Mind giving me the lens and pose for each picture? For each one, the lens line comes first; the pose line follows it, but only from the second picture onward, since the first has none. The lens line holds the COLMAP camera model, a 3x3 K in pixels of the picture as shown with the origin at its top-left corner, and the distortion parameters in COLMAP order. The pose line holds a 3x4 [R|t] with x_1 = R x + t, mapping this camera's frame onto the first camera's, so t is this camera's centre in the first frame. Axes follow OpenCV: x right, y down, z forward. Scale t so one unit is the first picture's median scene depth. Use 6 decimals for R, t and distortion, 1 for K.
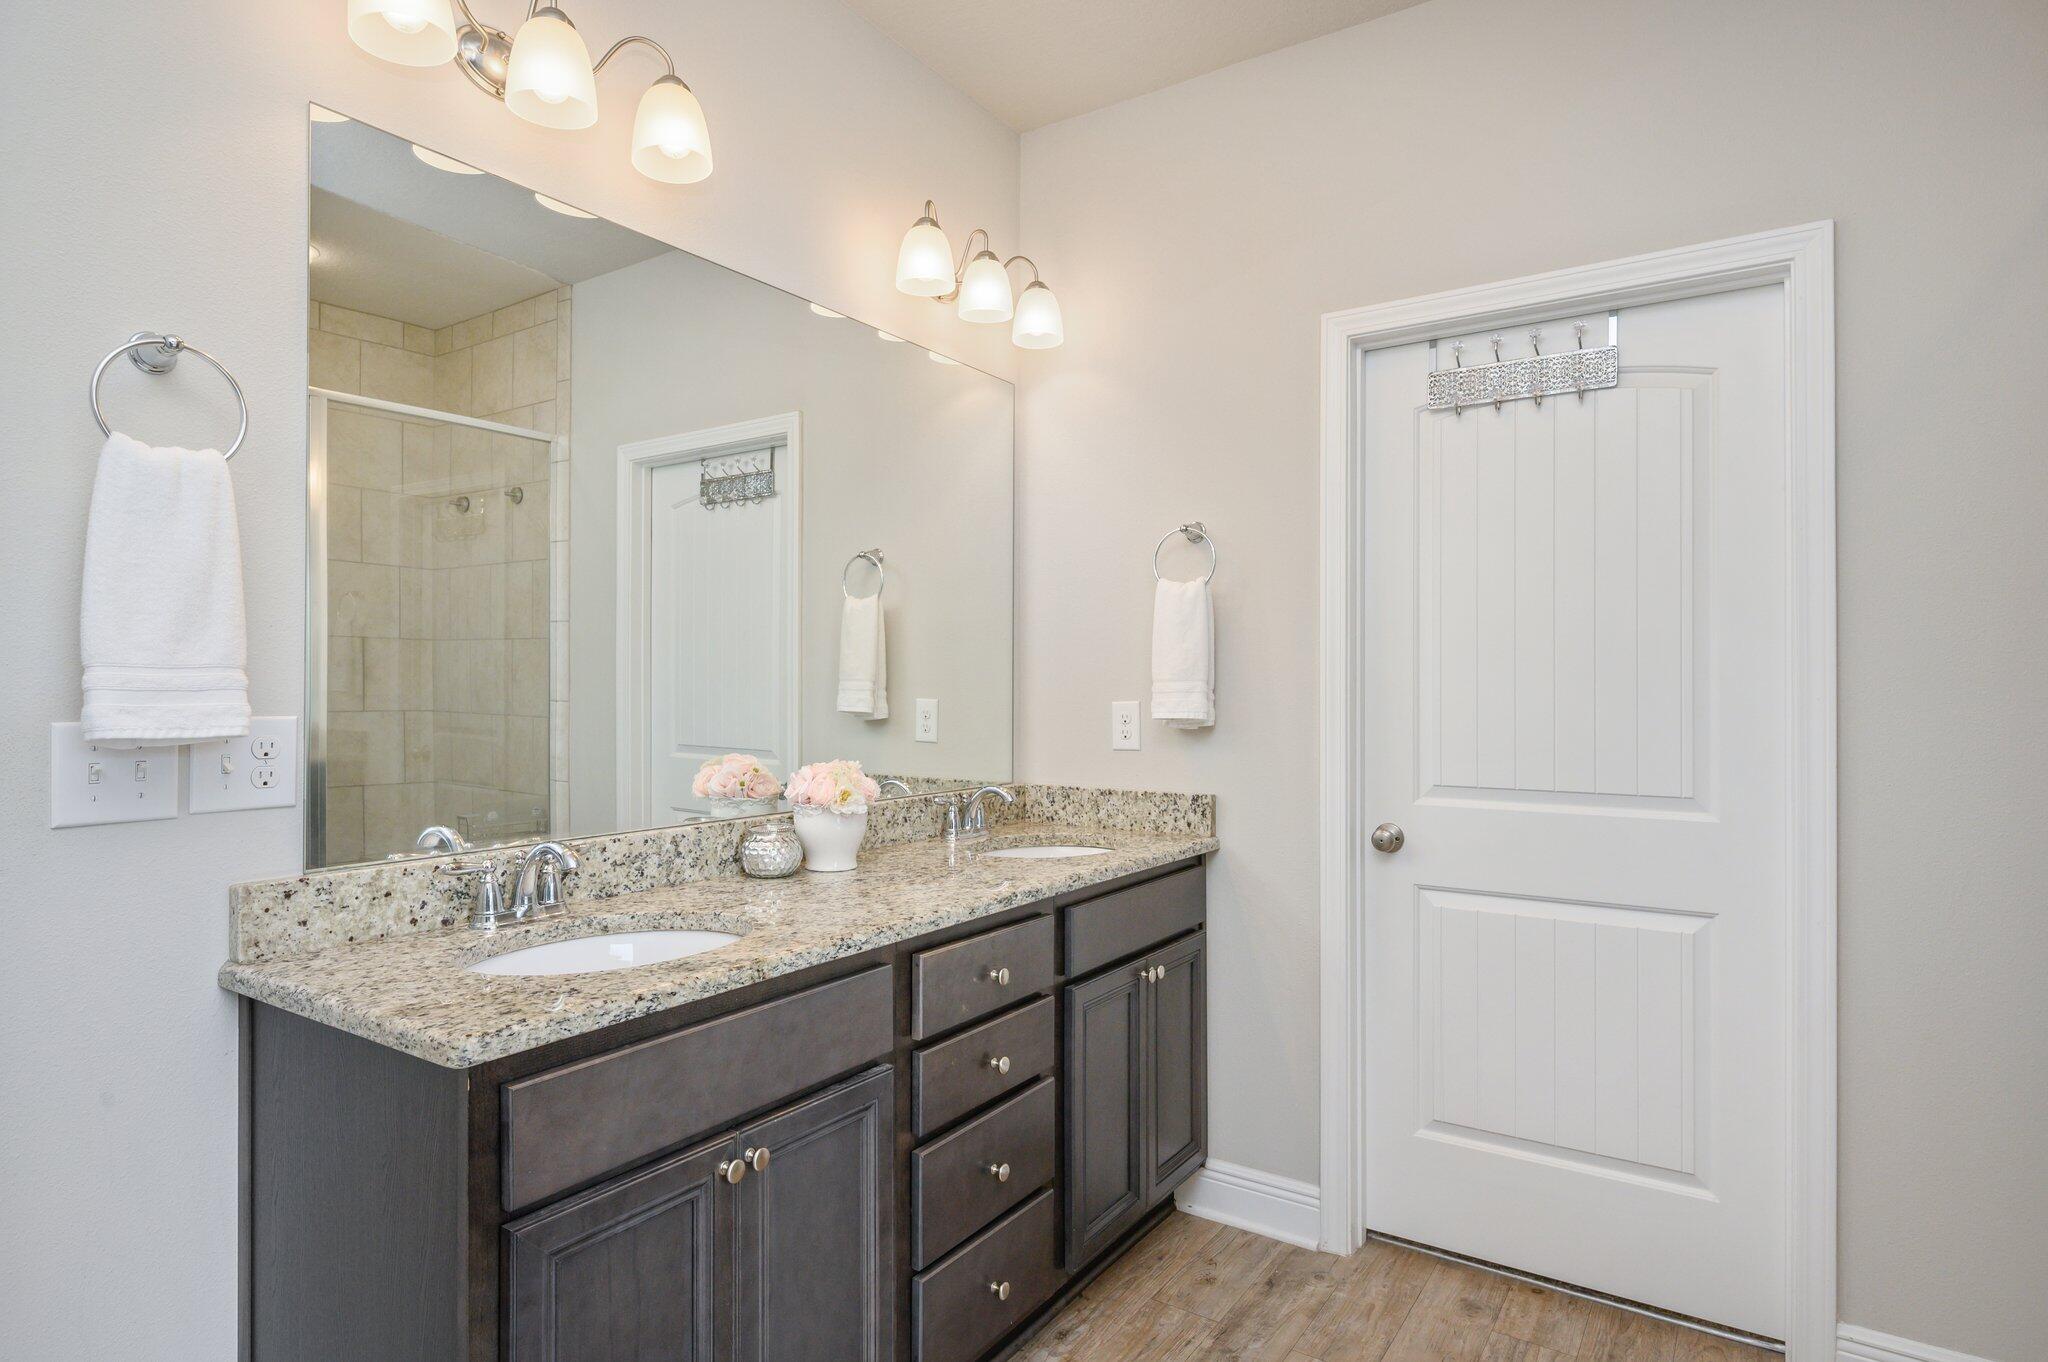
lens RADIAL K [[1162.4, 0, 1004.1], [0, 1162.4, 659.8], [0, 0, 1]] dist [0.001767, 0.000916]
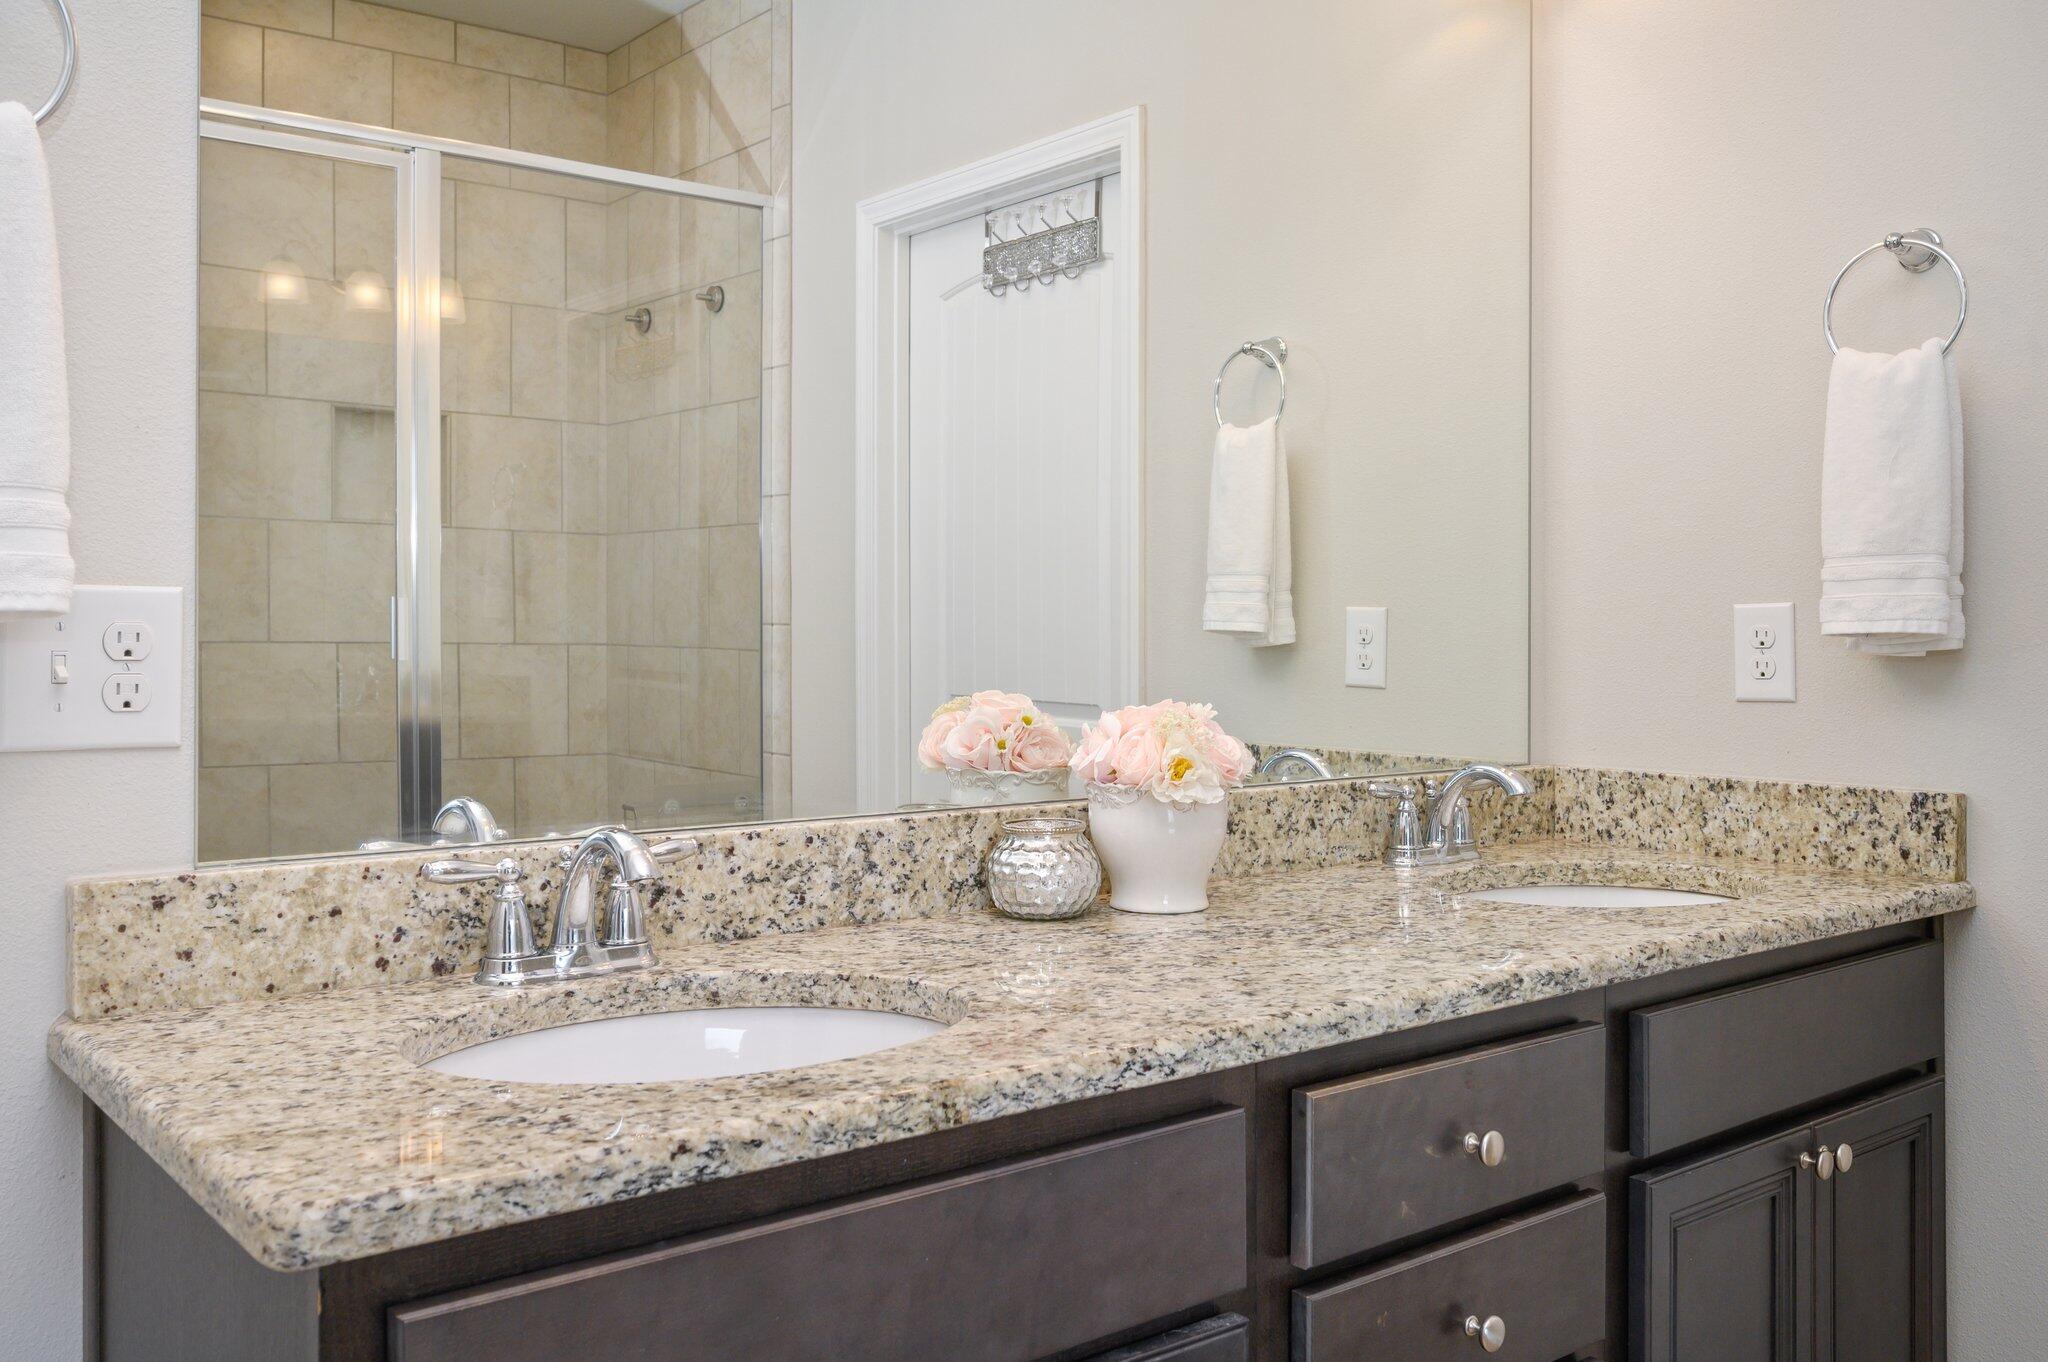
lens RADIAL K [[1770.8, 0, 1012.2], [0, 1770.8, 612.0], [0, 0, 1]] dist [-0.002860, 0.001069]
pose [[0.957640, -0.001717, -0.287962, 0.018209], [0.002847, 0.999990, 0.003506, 0.043938], [0.287953, -0.004177, 0.957636, 0.221618]]
